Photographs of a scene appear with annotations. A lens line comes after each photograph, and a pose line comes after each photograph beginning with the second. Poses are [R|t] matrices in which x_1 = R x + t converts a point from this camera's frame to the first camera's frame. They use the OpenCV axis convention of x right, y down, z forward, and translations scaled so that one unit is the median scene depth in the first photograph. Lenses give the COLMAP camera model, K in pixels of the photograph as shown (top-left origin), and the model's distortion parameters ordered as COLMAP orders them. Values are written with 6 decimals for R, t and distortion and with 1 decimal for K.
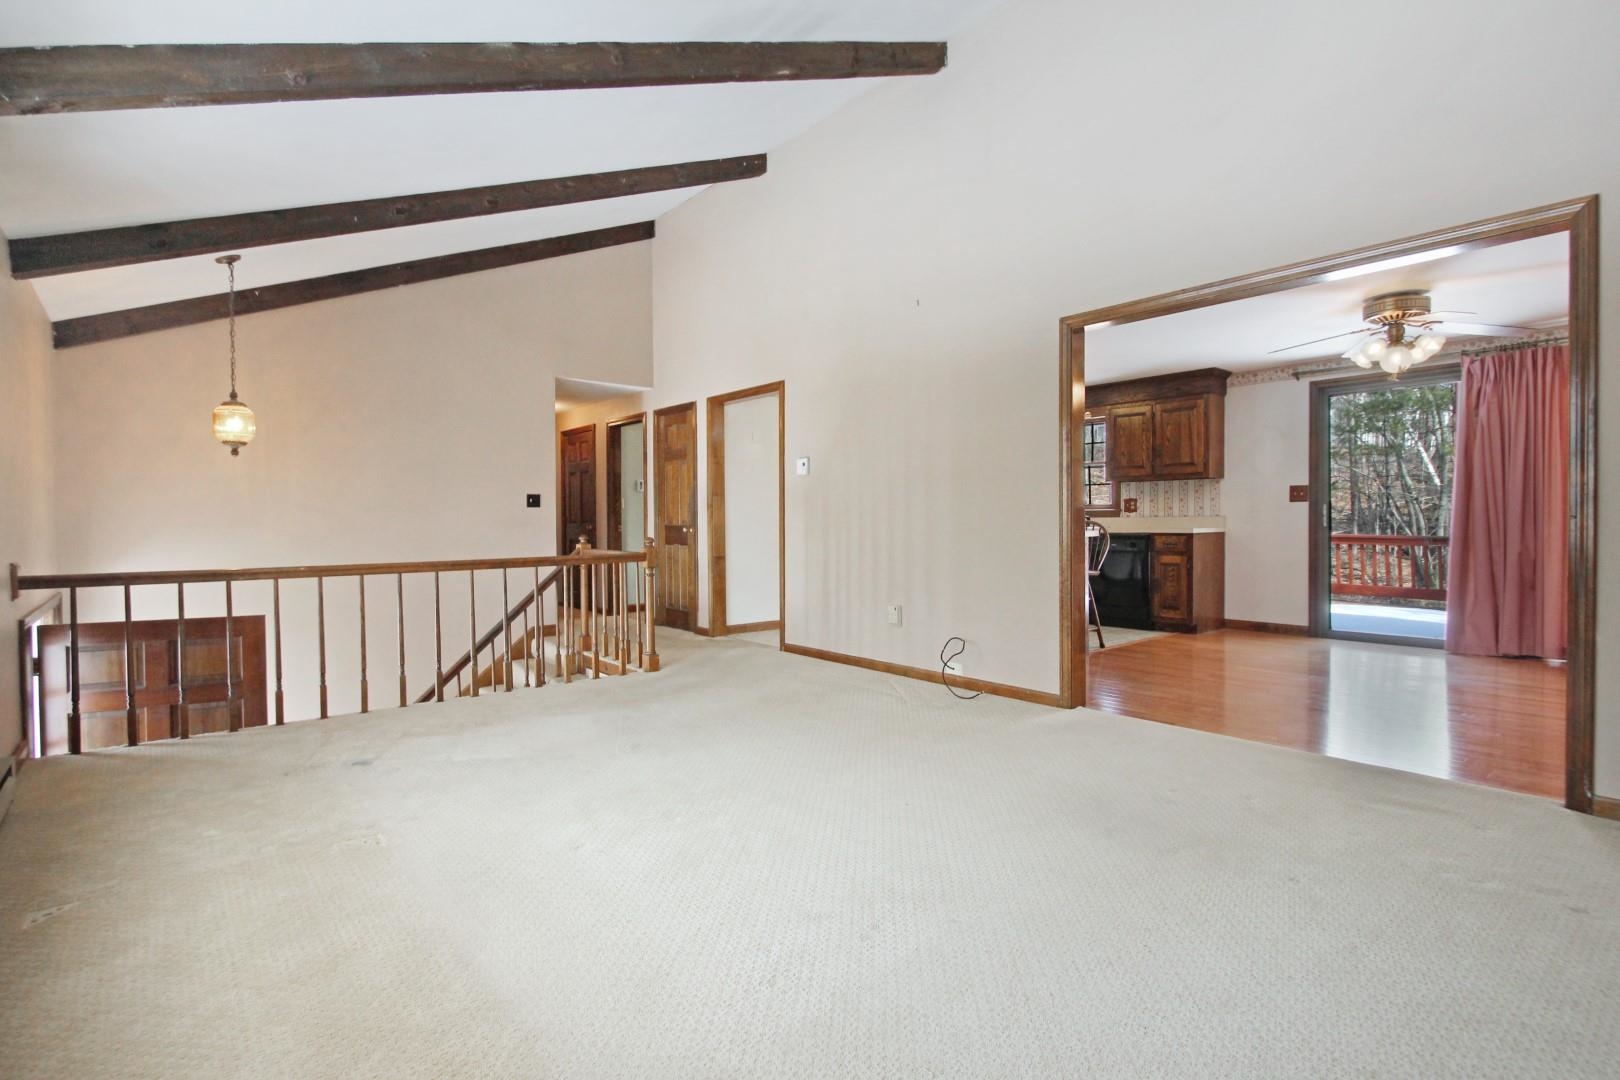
lens RADIAL K [[792.8, 0, 811.5], [0, 792.8, 534.0], [0, 0, 1]] dist [-0.000225, -0.000031]
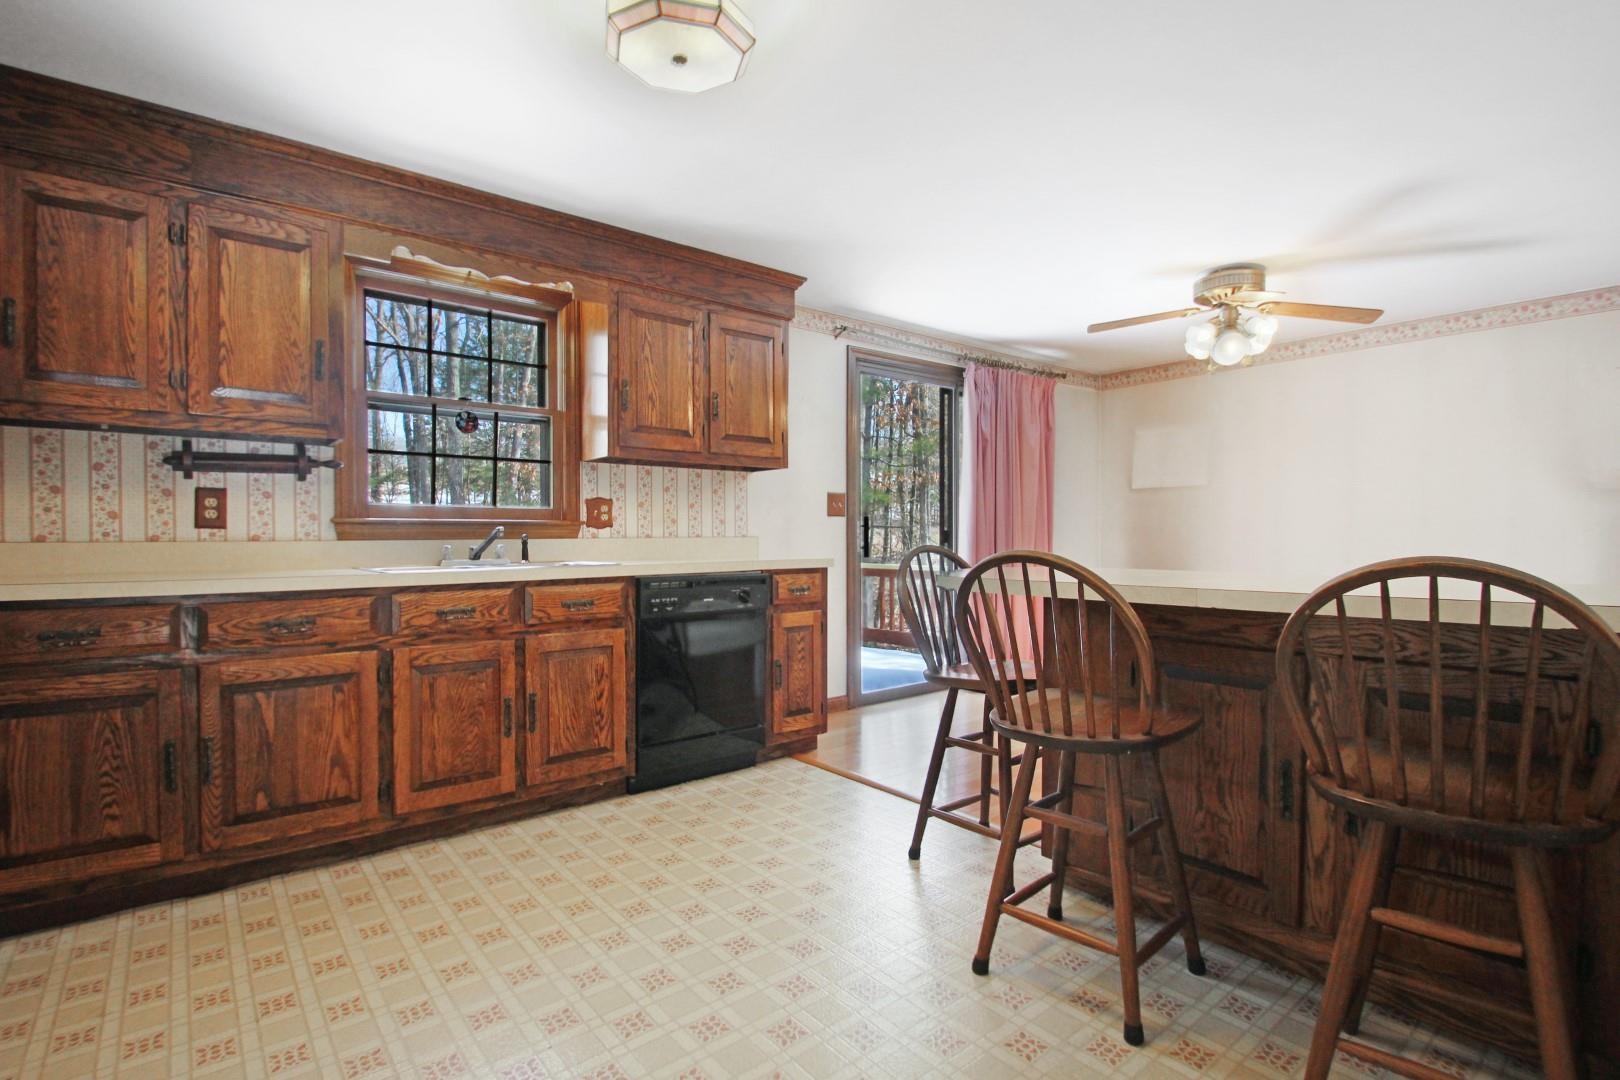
lens RADIAL K [[792.8, 0, 812.4], [0, 792.8, 550.1], [0, 0, 1]] dist [-0.000225, -0.000031]
pose [[0.007163, -0.012804, 0.999892, -0.068455], [0.020257, 0.999715, 0.012657, -0.019445], [-0.999769, 0.020164, 0.007420, 0.962798]]
